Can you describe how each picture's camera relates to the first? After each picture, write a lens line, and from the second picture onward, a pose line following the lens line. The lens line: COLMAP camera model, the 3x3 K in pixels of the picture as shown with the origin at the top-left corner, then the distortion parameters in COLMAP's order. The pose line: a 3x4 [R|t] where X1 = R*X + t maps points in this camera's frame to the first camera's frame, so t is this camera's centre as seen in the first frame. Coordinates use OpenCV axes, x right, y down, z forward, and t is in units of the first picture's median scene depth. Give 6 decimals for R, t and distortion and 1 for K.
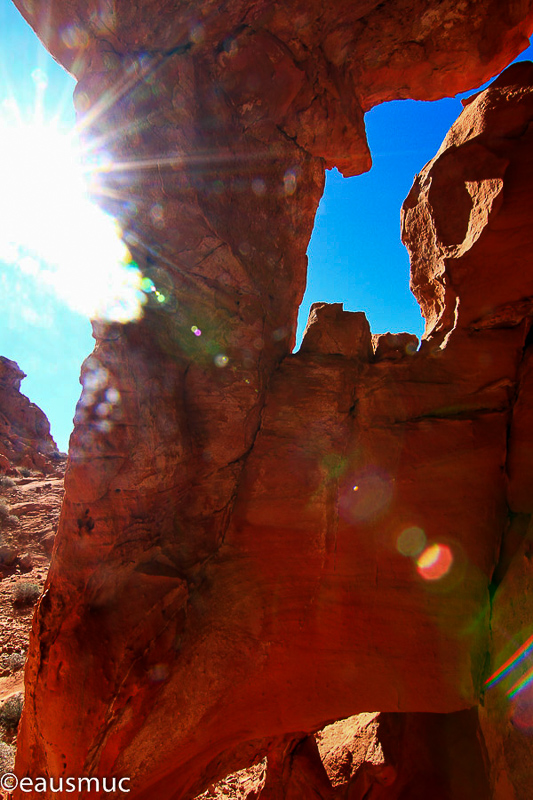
lens RADIAL K [[407.2, 0, 266.5], [0, 407.2, 400.0], [0, 0, 1]] dist [-0.002941, -0.013200]
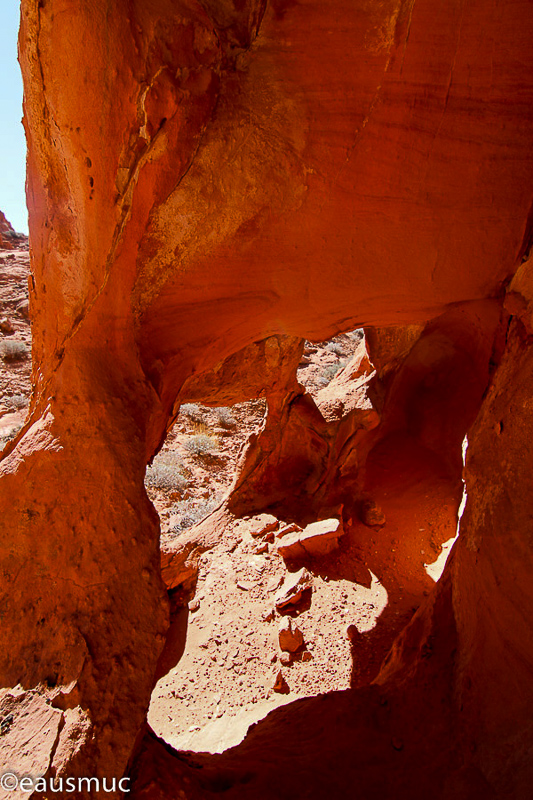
lens RADIAL K [[407.2, 0, 266.5], [0, 407.2, 400.0], [0, 0, 1]] dist [-0.002941, -0.013200]
pose [[0.997964, 0.013930, 0.062234, -0.073441], [-0.041559, 0.882252, 0.468940, 0.345296], [-0.048374, -0.470571, 0.881035, 0.014749]]
